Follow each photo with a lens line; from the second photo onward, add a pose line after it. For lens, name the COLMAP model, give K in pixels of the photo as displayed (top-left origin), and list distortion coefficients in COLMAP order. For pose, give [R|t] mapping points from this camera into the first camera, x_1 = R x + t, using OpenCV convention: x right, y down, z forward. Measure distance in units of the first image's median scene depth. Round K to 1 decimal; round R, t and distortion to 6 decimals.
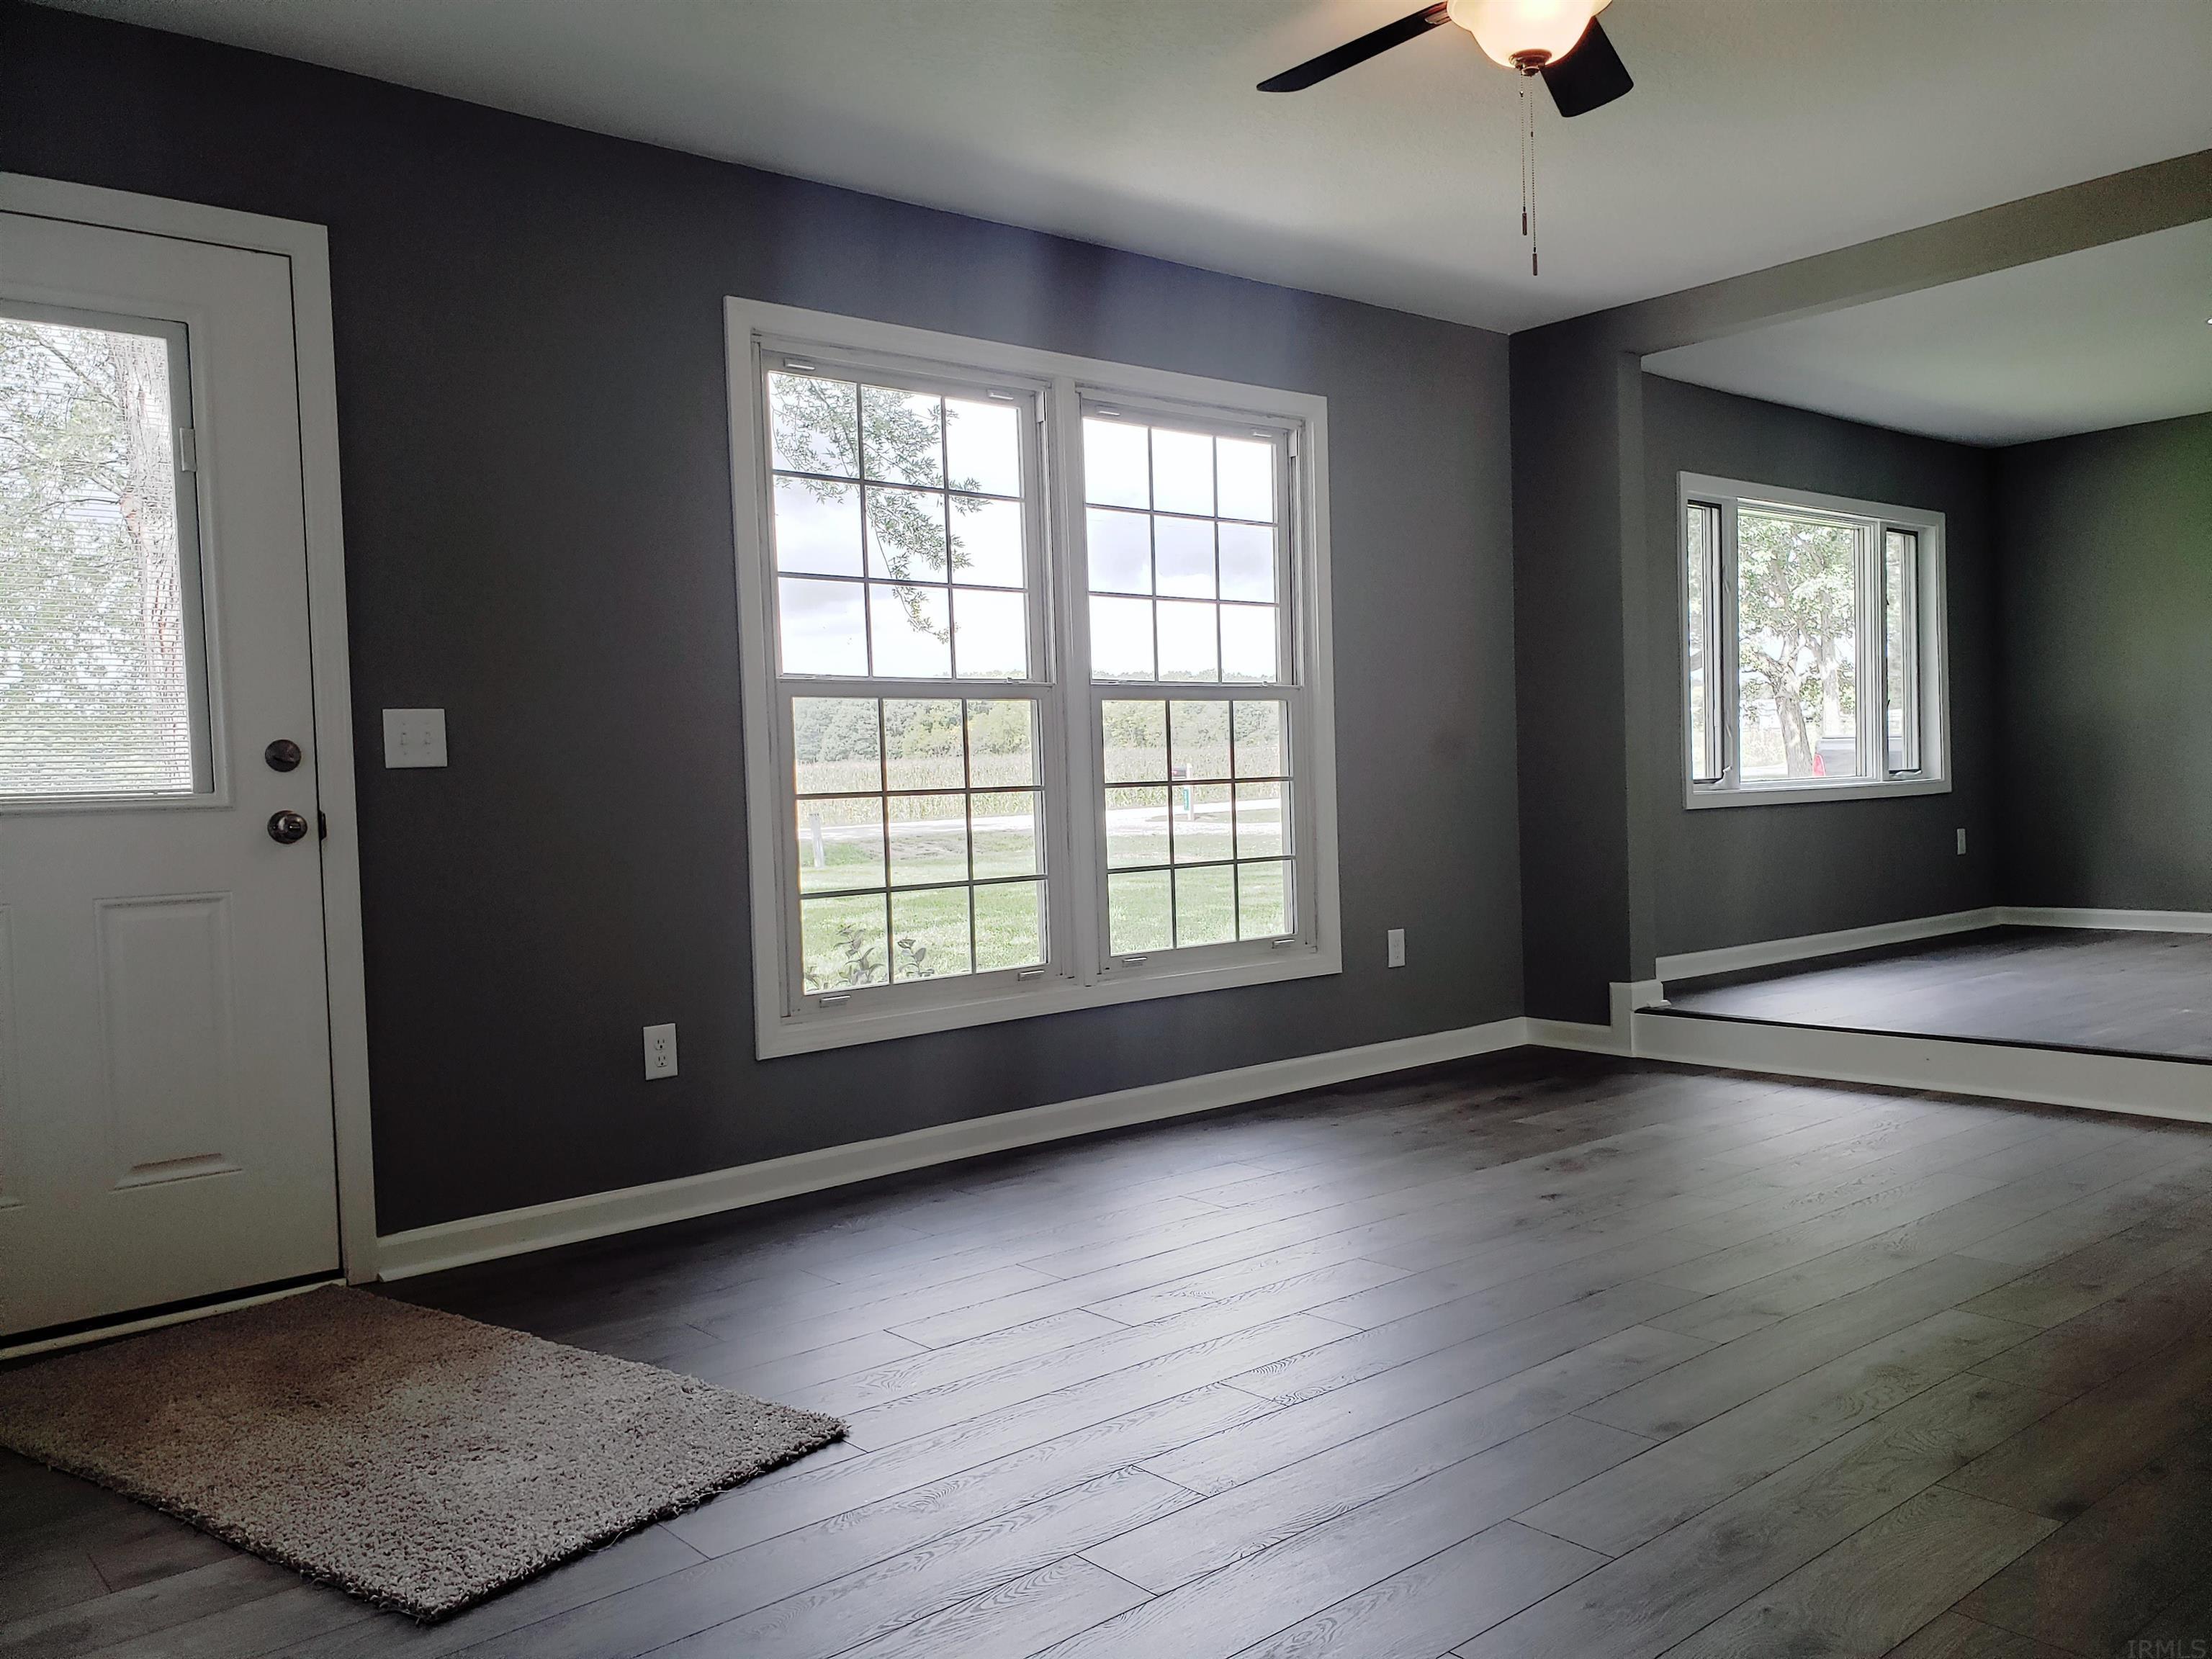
lens RADIAL K [[1721.6, 0, 1130.1], [0, 1721.6, 832.8], [0, 0, 1]] dist [0.033260, -0.012240]
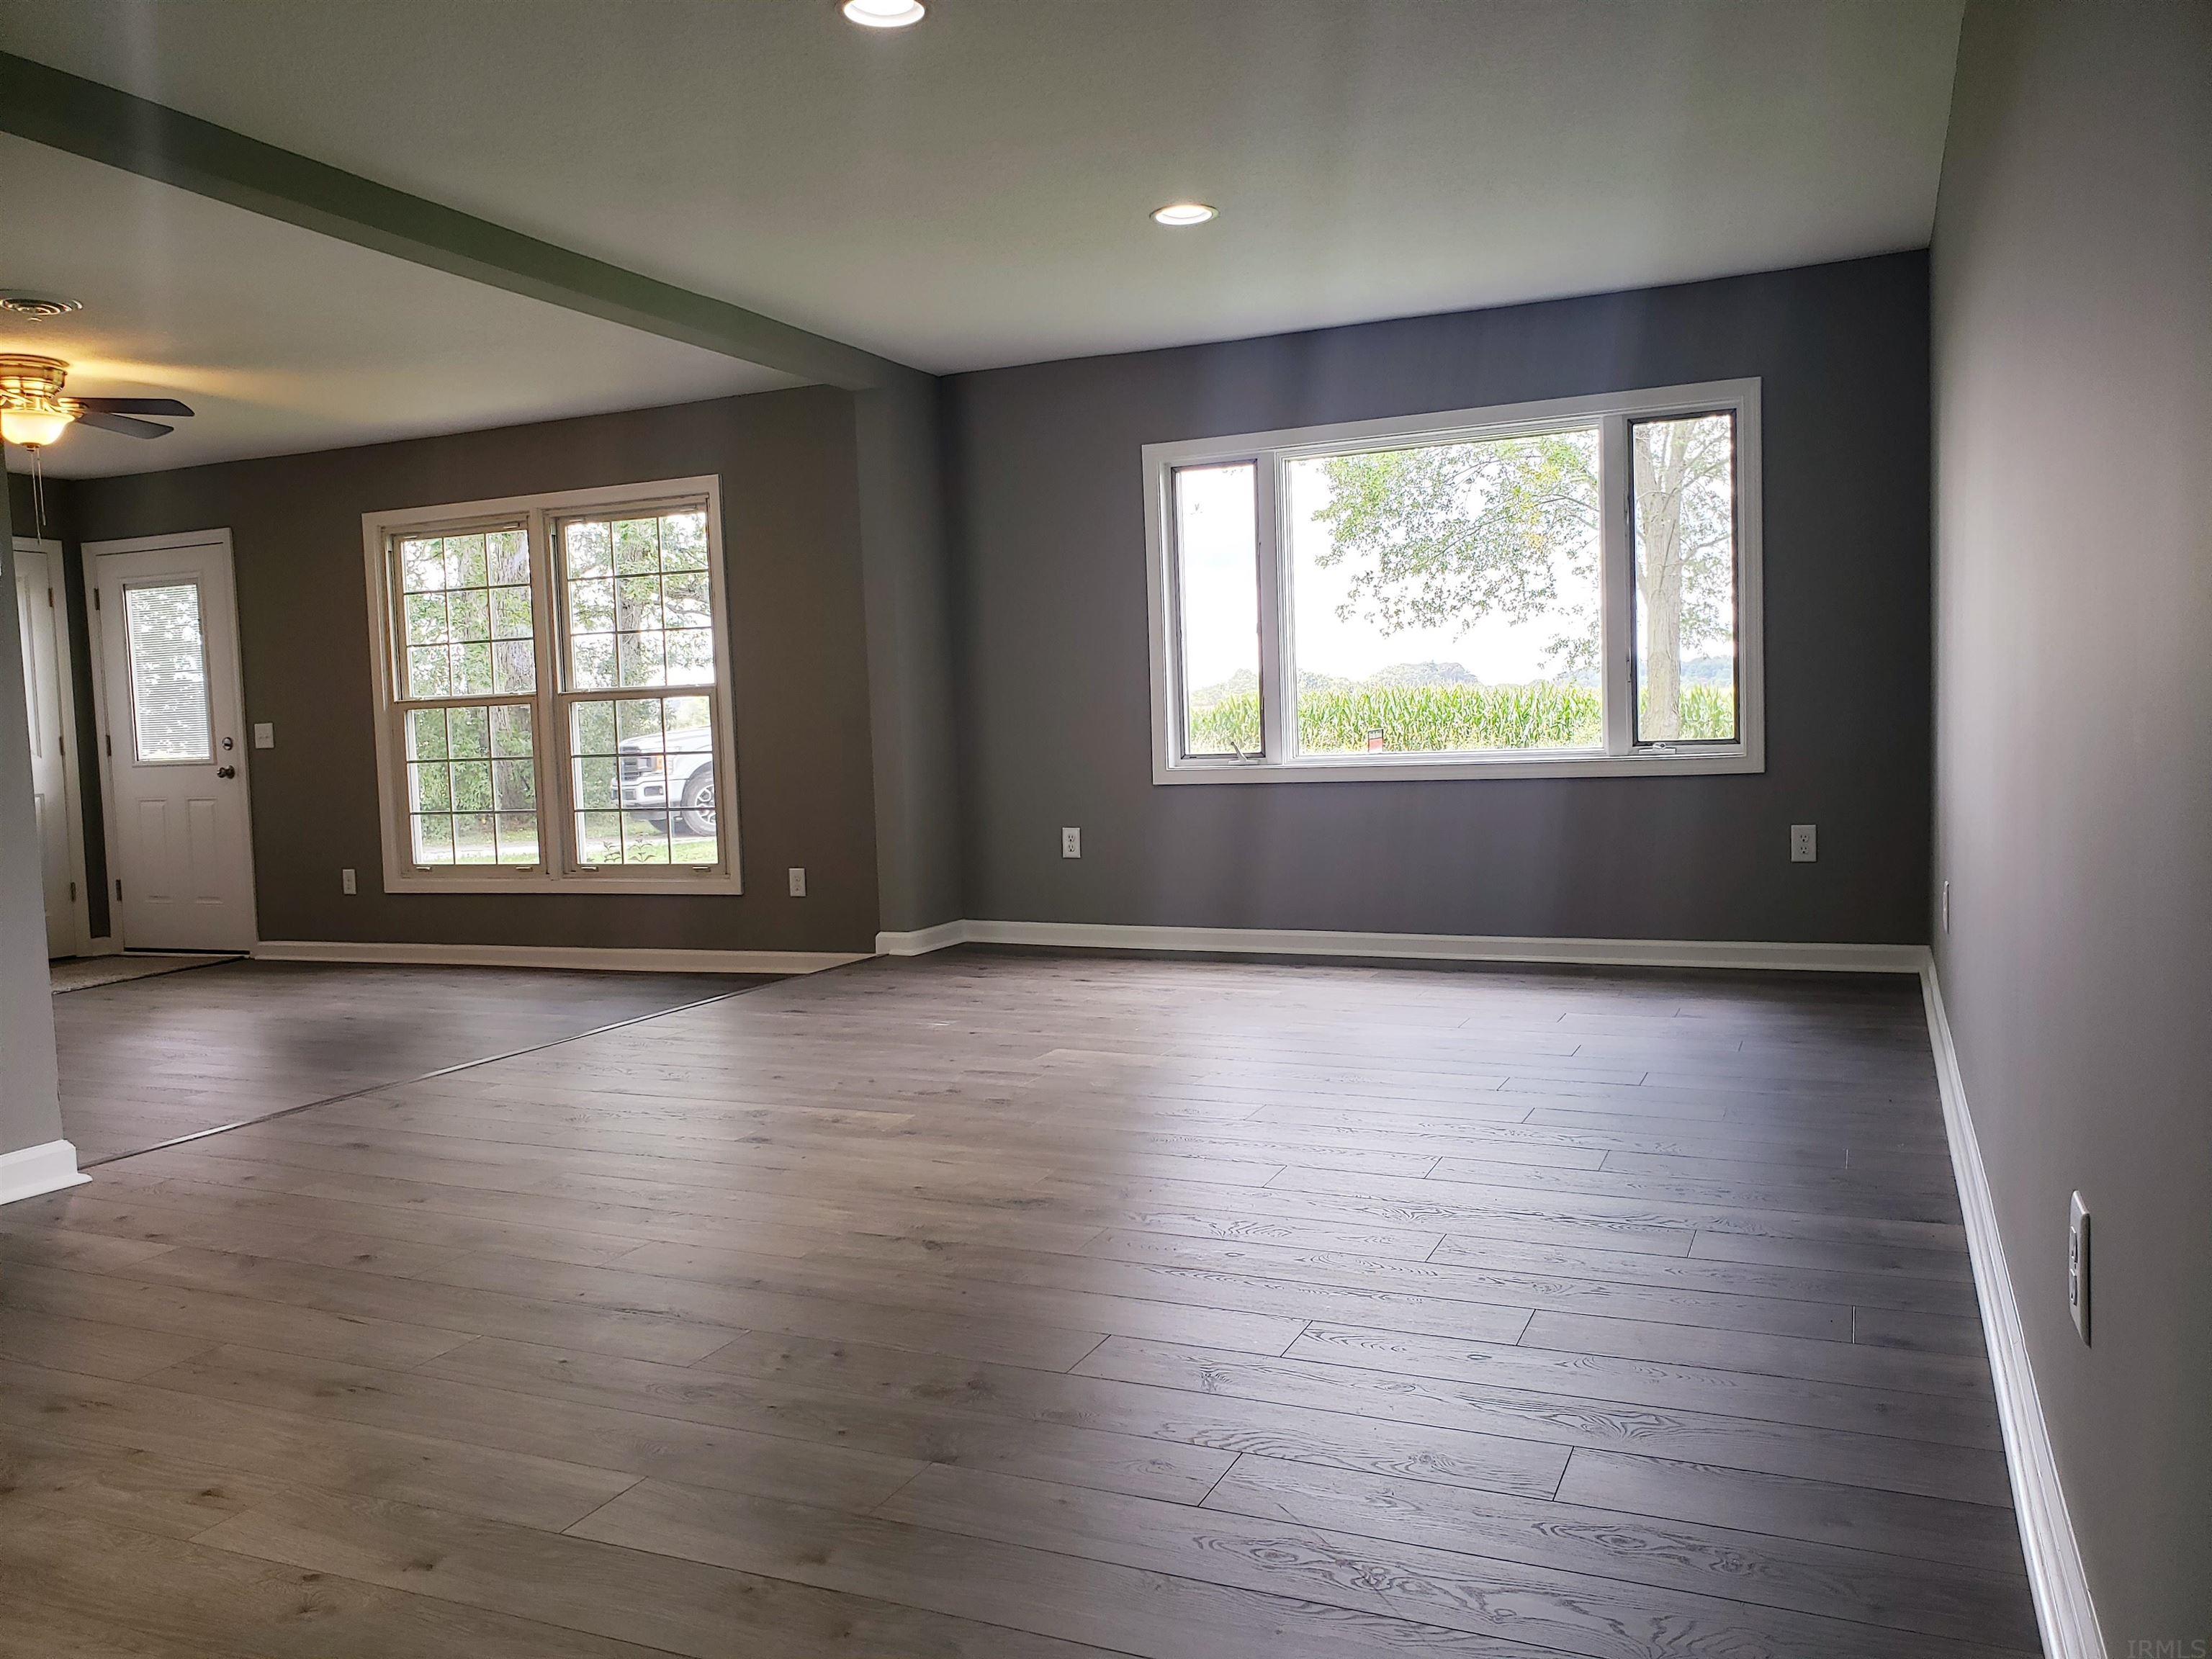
lens RADIAL K [[1721.6, 0, 1120.6], [0, 1721.6, 826.6], [0, 0, 1]] dist [0.033260, -0.012240]
pose [[0.443119, 0.072640, -0.893515, 1.574688], [-0.006491, 0.996946, 0.077829, -0.087295], [0.896439, -0.028688, 0.442237, 0.703863]]
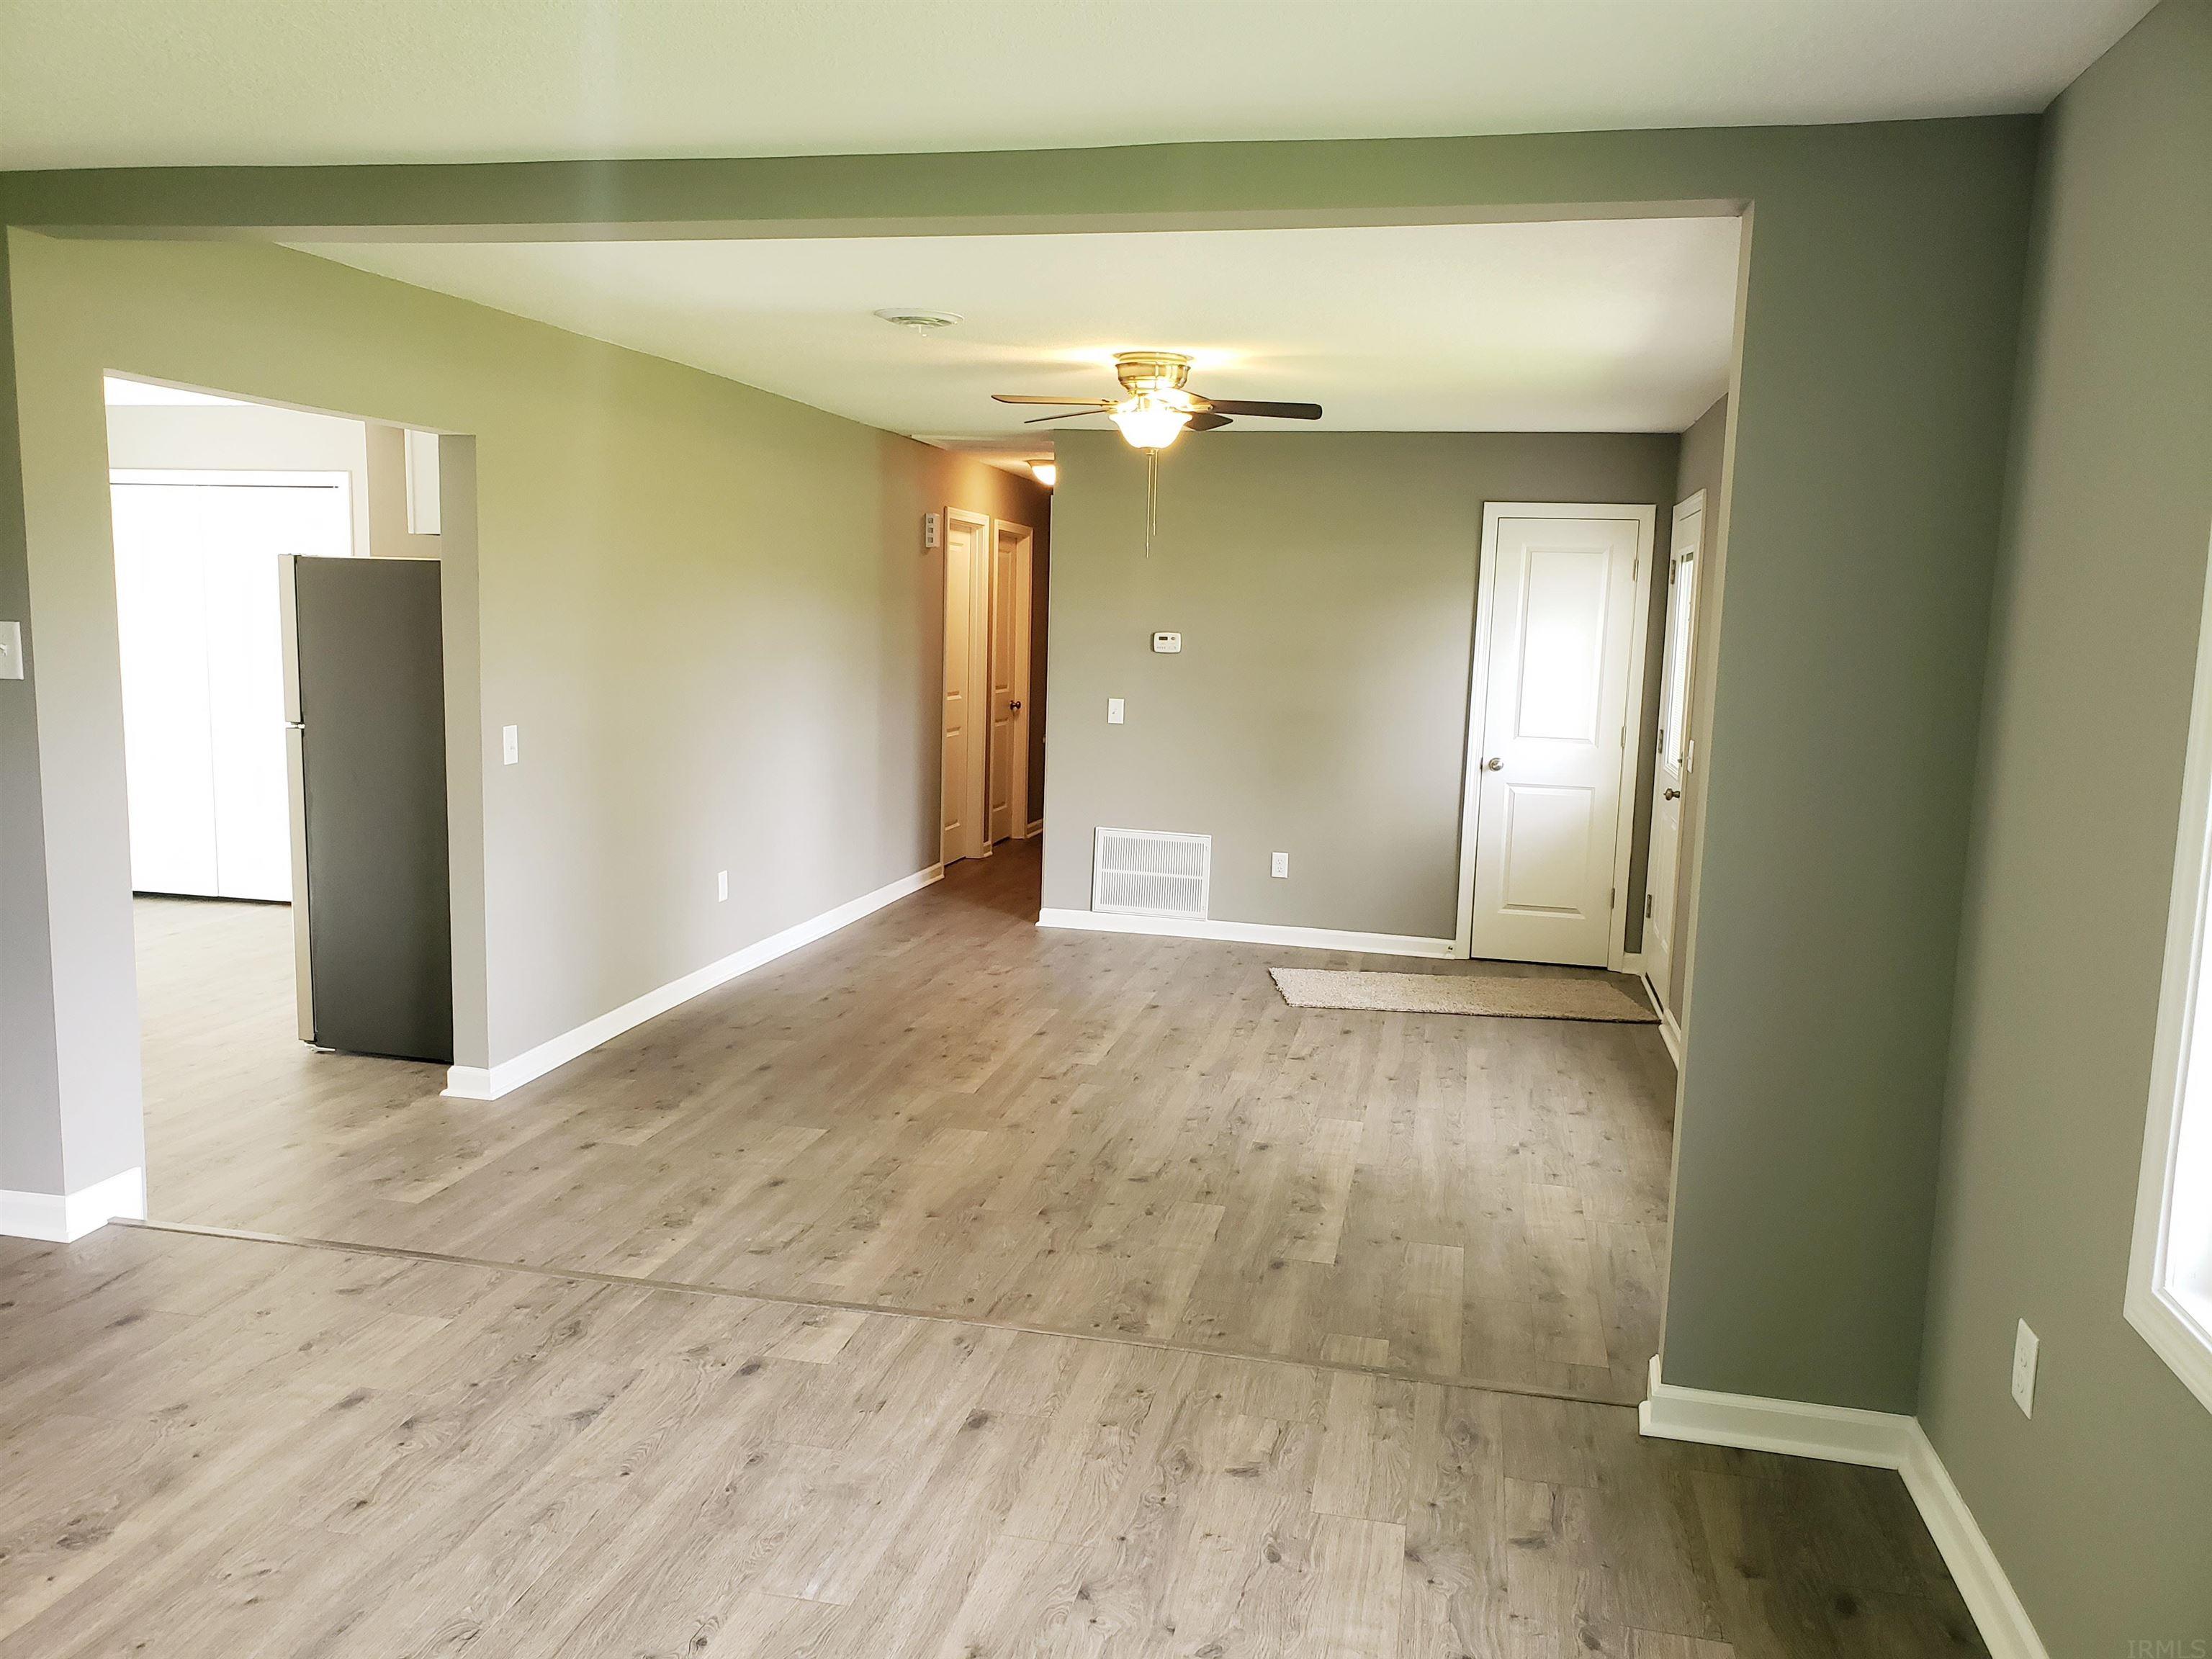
lens RADIAL K [[1721.6, 0, 1100.6], [0, 1721.6, 826.4], [0, 0, 1]] dist [0.033260, -0.012240]
pose [[-0.796186, 0.086156, -0.598886, 0.854757], [-0.022389, 0.984937, 0.171459, -0.201103], [0.604637, 0.149922, -0.782264, 1.466168]]
